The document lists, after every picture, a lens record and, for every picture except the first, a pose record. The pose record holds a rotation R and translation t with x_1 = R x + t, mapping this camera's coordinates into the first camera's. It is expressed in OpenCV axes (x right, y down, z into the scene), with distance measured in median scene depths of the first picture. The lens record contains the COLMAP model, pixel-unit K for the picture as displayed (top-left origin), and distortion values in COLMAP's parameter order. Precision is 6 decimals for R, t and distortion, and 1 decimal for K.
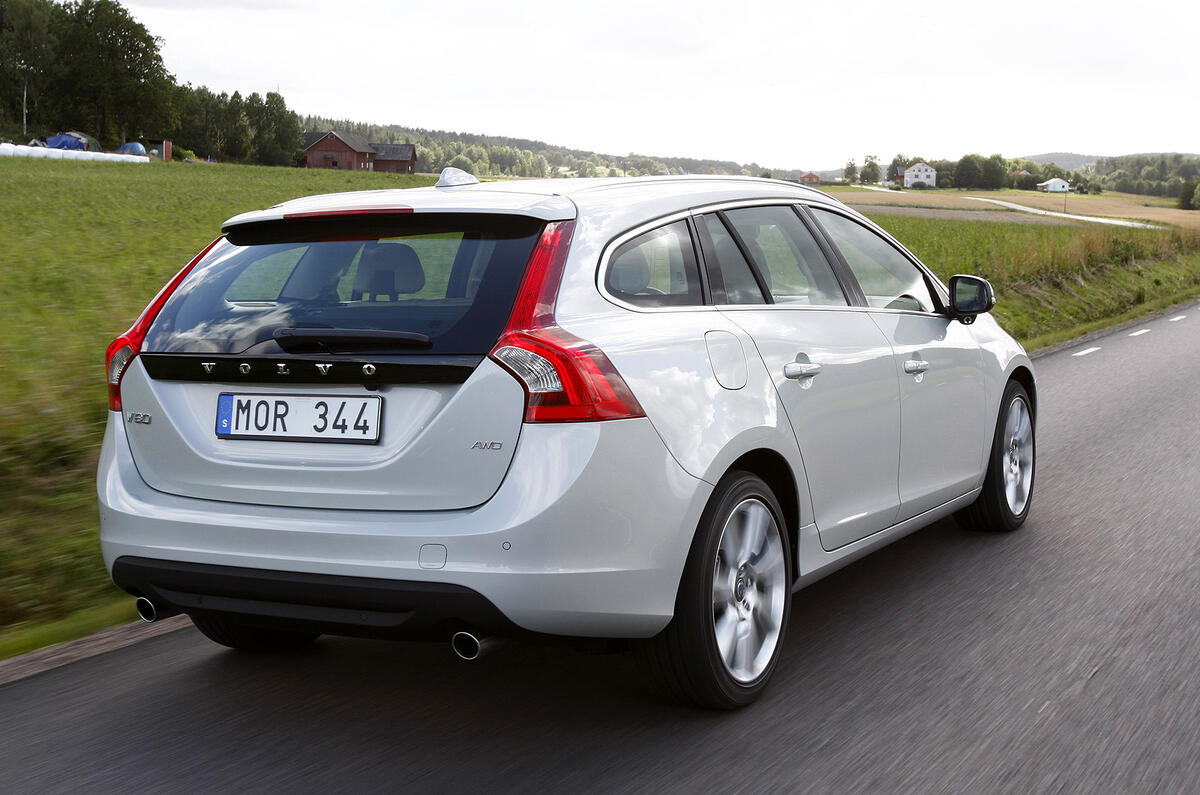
lens RADIAL K [[1559.3, 0, 600.0], [0, 1559.3, 397.5], [0, 0, 1]] dist [0.010410, -0.005506]
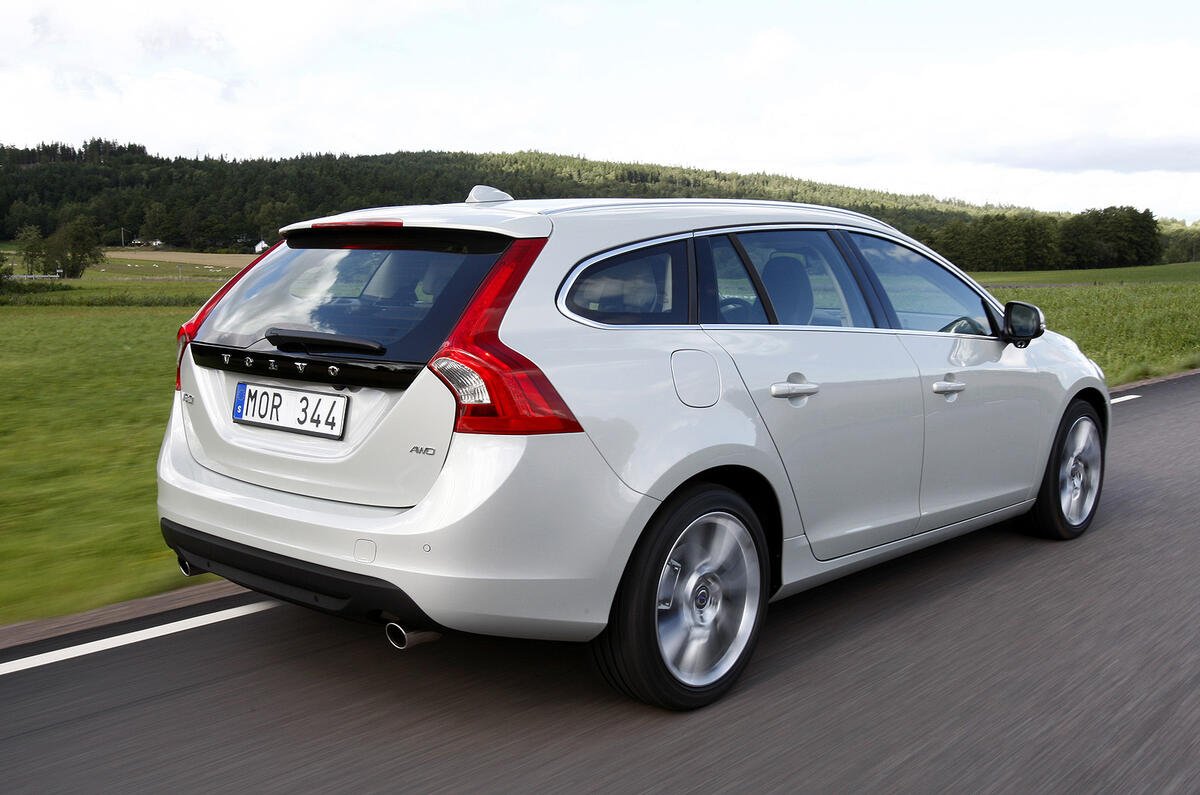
lens RADIAL K [[1180.2, 0, 600.0], [0, 1180.2, 397.5], [0, 0, 1]] dist [-0.000622, 0.004315]
pose [[0.974856, 0.063652, -0.213551, 0.196085], [-0.057827, 0.997767, 0.033422, -0.035622], [0.215201, -0.020232, 0.976360, 0.229352]]
